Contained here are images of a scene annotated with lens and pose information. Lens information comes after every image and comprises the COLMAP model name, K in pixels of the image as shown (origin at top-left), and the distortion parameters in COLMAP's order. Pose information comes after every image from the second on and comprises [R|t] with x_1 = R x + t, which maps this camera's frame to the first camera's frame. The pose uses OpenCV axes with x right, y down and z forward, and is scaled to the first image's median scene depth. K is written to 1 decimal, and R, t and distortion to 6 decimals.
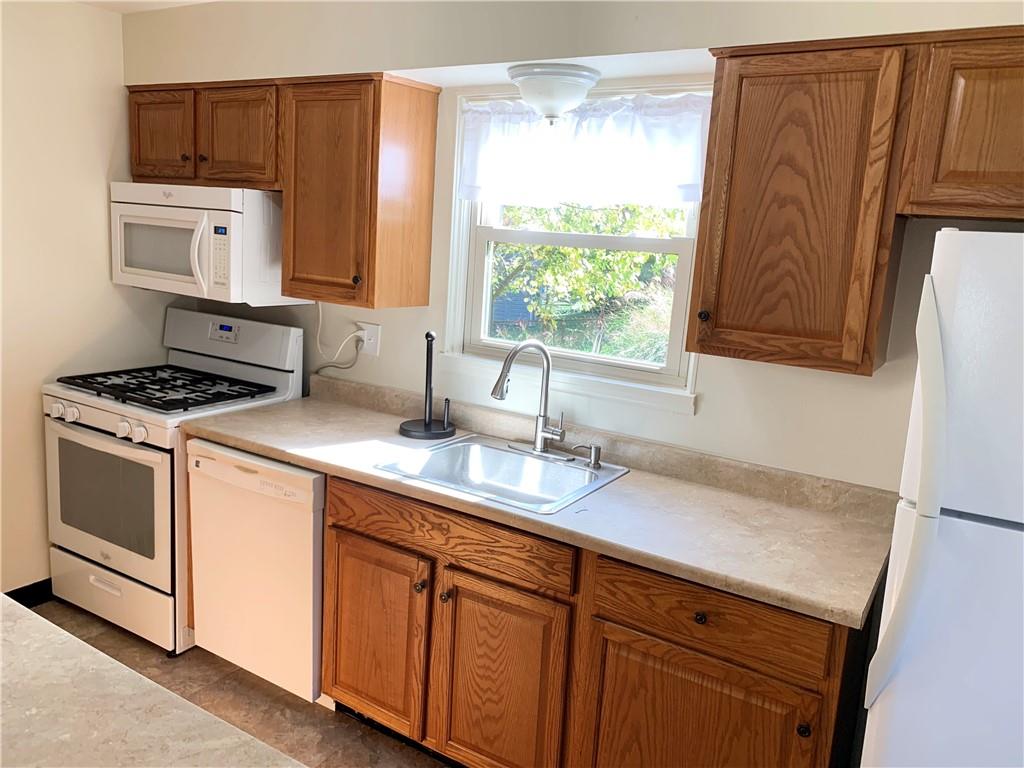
lens RADIAL K [[784.1, 0, 516.3], [0, 784.1, 374.3], [0, 0, 1]] dist [0.040449, -0.050250]
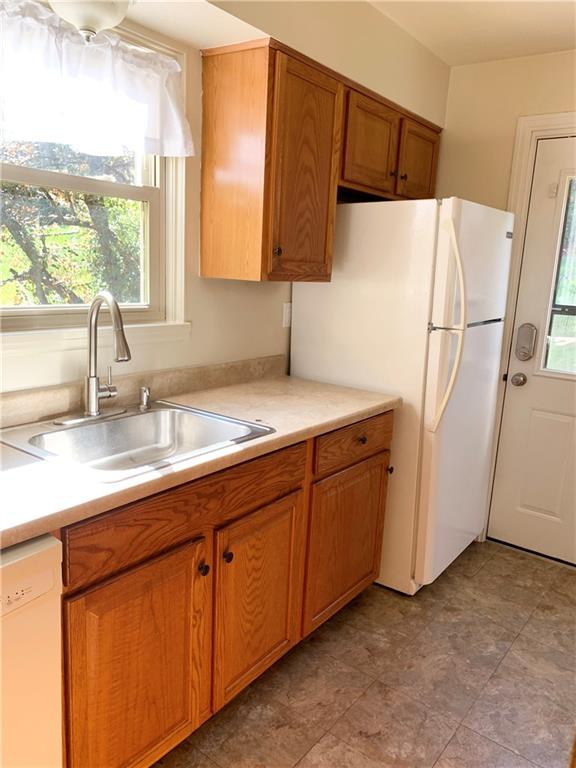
lens RADIAL K [[588.1, 0, 290.6], [0, 588.1, 390.5], [0, 0, 1]] dist [0.040449, -0.050250]
pose [[0.076298, -0.262880, 0.961807, -0.755727], [0.132984, 0.958684, 0.251477, -0.091527], [-0.988177, 0.108718, 0.108105, 0.844348]]
